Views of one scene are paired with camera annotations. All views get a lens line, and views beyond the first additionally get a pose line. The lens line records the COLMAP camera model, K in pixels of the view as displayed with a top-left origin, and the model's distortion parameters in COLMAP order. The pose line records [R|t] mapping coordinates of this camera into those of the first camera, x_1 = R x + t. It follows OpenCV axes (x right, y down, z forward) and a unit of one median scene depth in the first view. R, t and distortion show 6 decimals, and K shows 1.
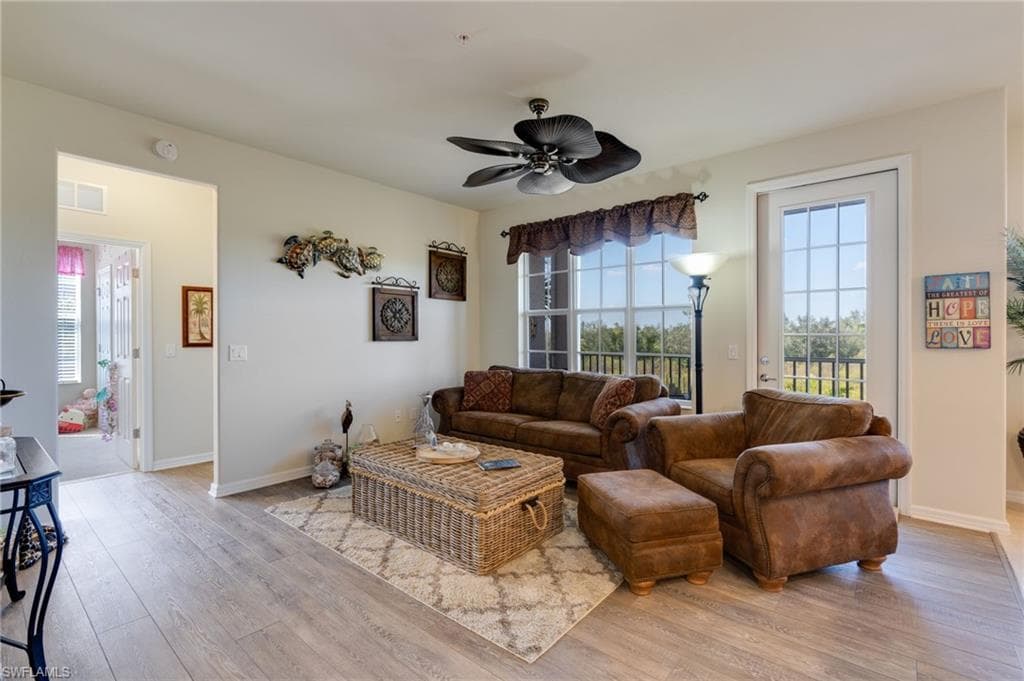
lens RADIAL K [[472.8, 0, 515.2], [0, 472.8, 336.6], [0, 0, 1]] dist [0.001498, -0.000092]
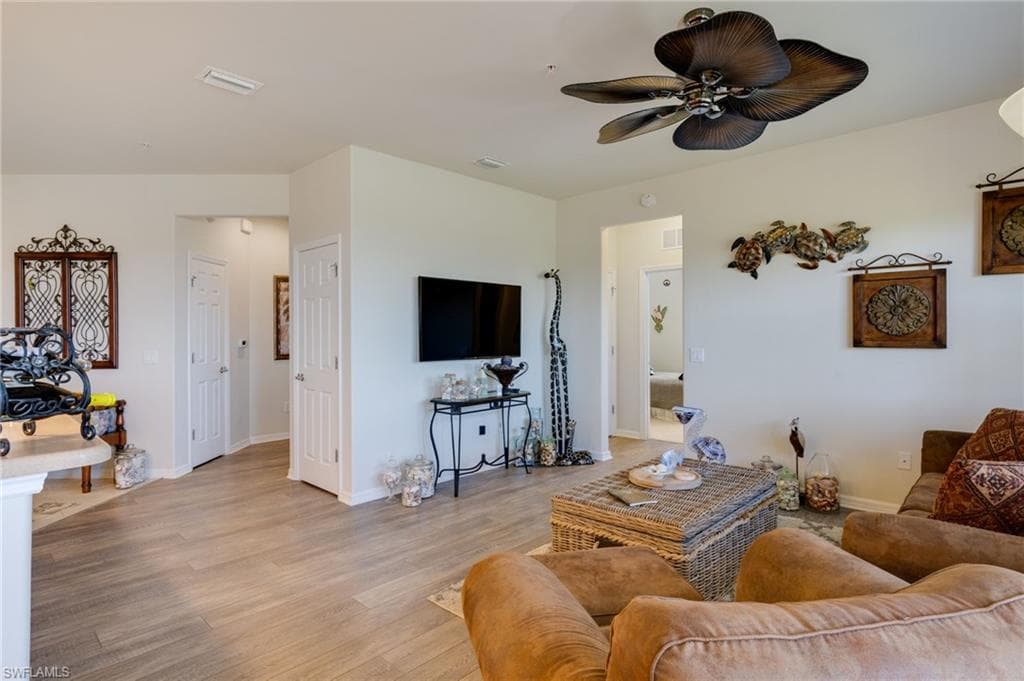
lens RADIAL K [[535.5, 0, 503.3], [0, 535.5, 343.5], [0, 0, 1]] dist [-0.004909, 0.002107]
pose [[-0.064394, 0.017282, -0.997775, 0.667913], [0.006111, 0.999838, 0.016924, -0.016739], [0.997906, -0.005007, -0.064489, 0.588587]]
